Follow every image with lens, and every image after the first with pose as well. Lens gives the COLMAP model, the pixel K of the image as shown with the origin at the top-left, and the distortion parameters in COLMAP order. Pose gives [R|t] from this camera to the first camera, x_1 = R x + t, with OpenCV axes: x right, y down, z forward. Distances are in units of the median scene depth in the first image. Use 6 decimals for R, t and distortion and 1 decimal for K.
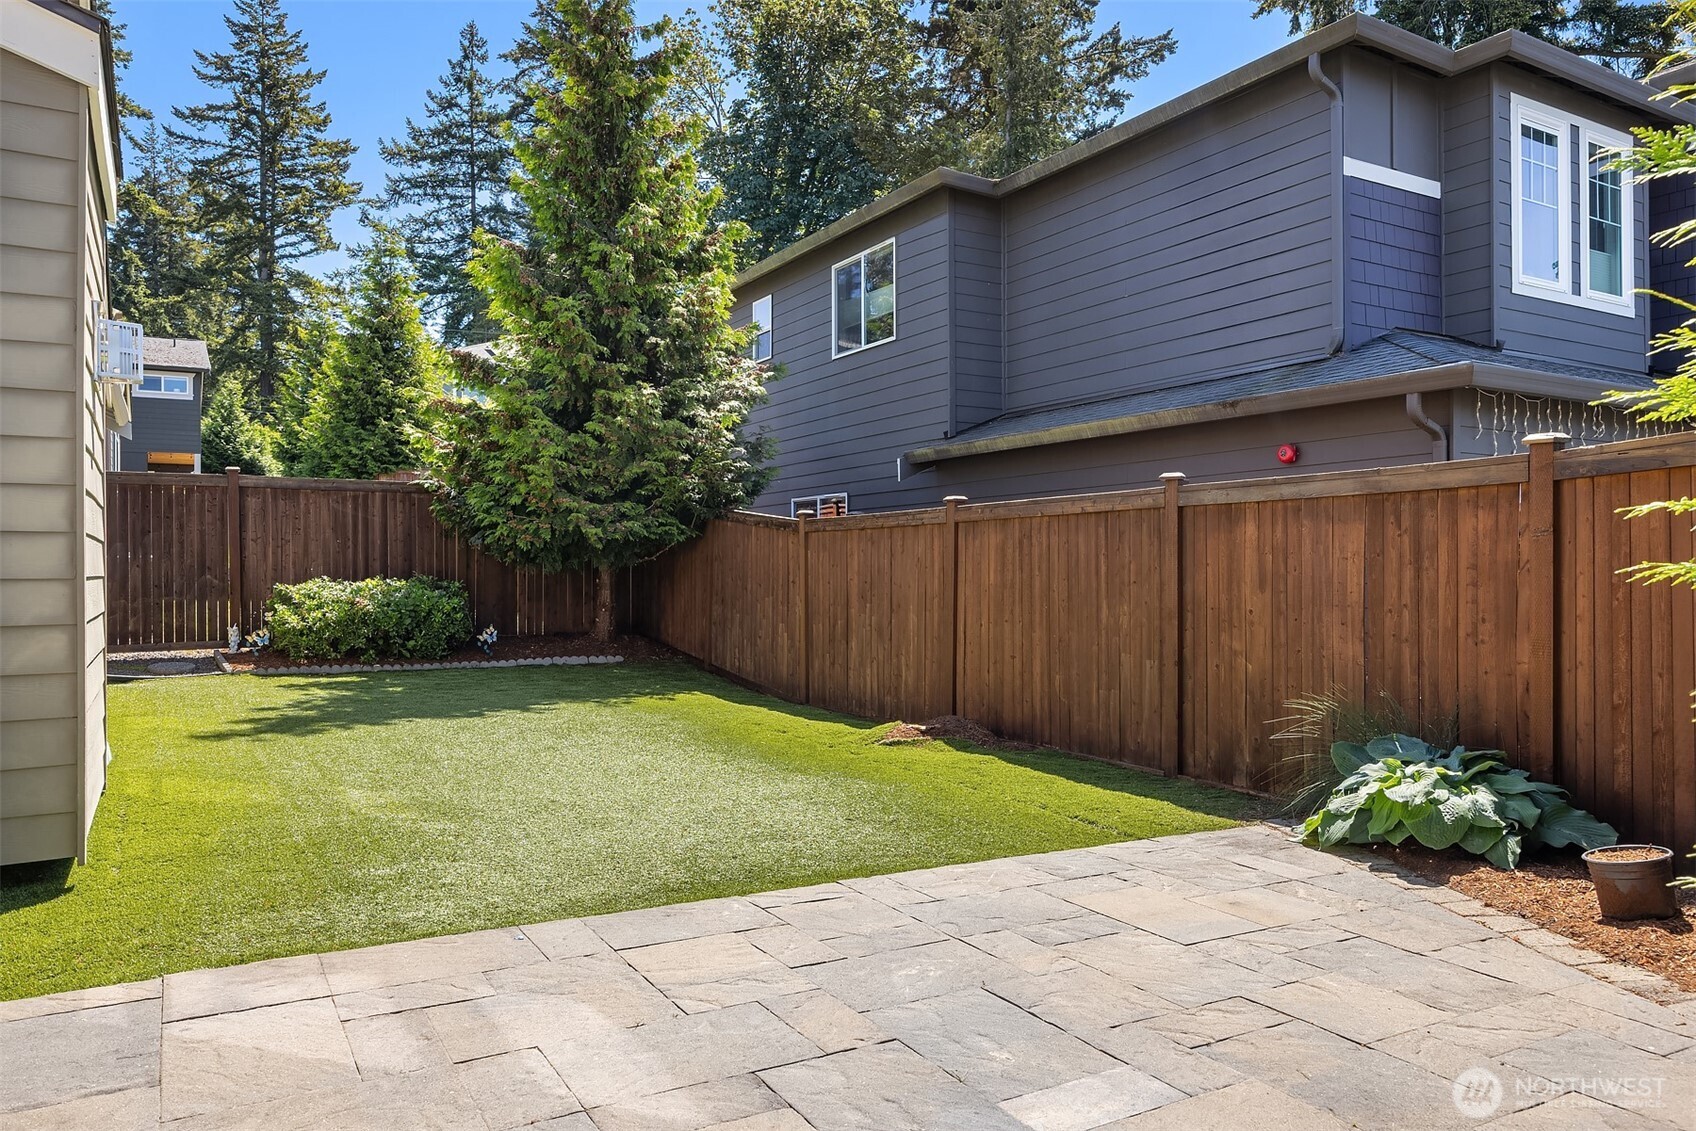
lens RADIAL K [[1144.4, 0, 847.7], [0, 1144.4, 568.7], [0, 0, 1]] dist [-0.003566, -0.002688]
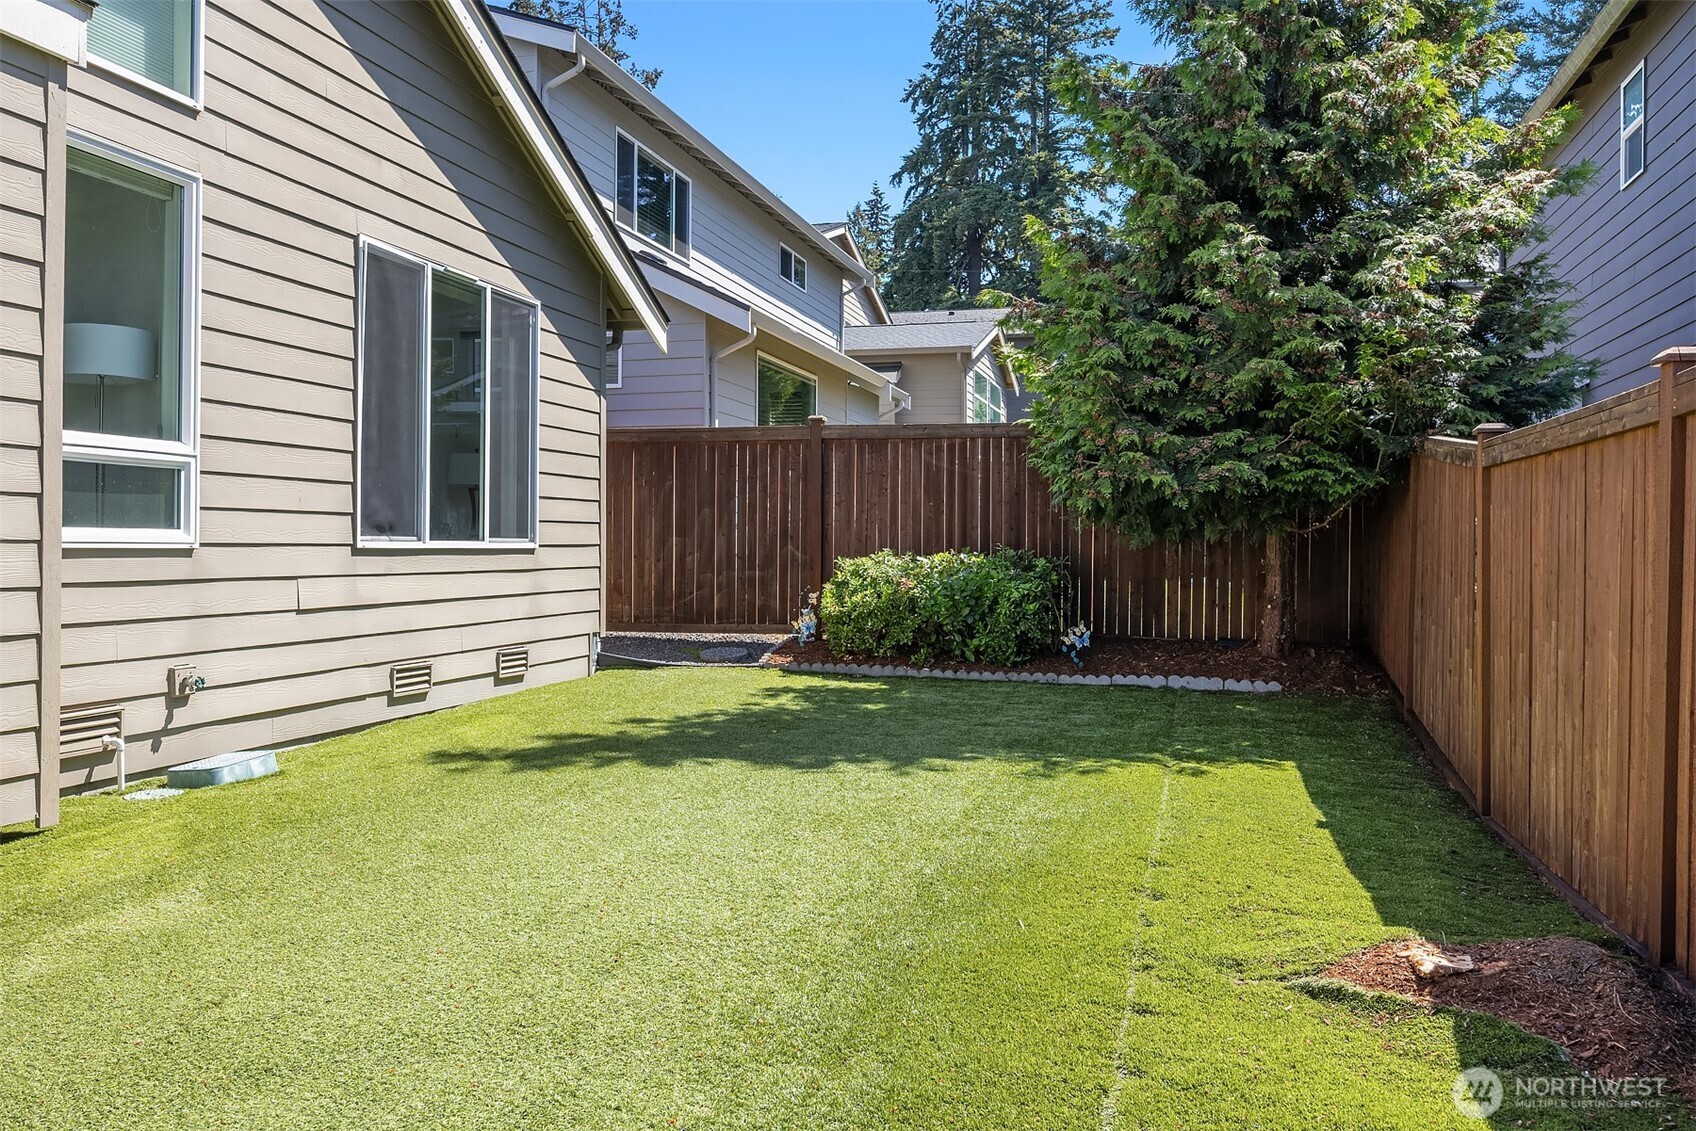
lens RADIAL K [[1286.9, 0, 850.7], [0, 1286.9, 553.6], [0, 0, 1]] dist [-0.001781, -0.002488]
pose [[0.701888, 0.012832, -0.712172, 0.146604], [-0.008981, 0.999918, 0.009166, 0.002184], [0.712231, -0.000038, 0.701945, 0.371016]]
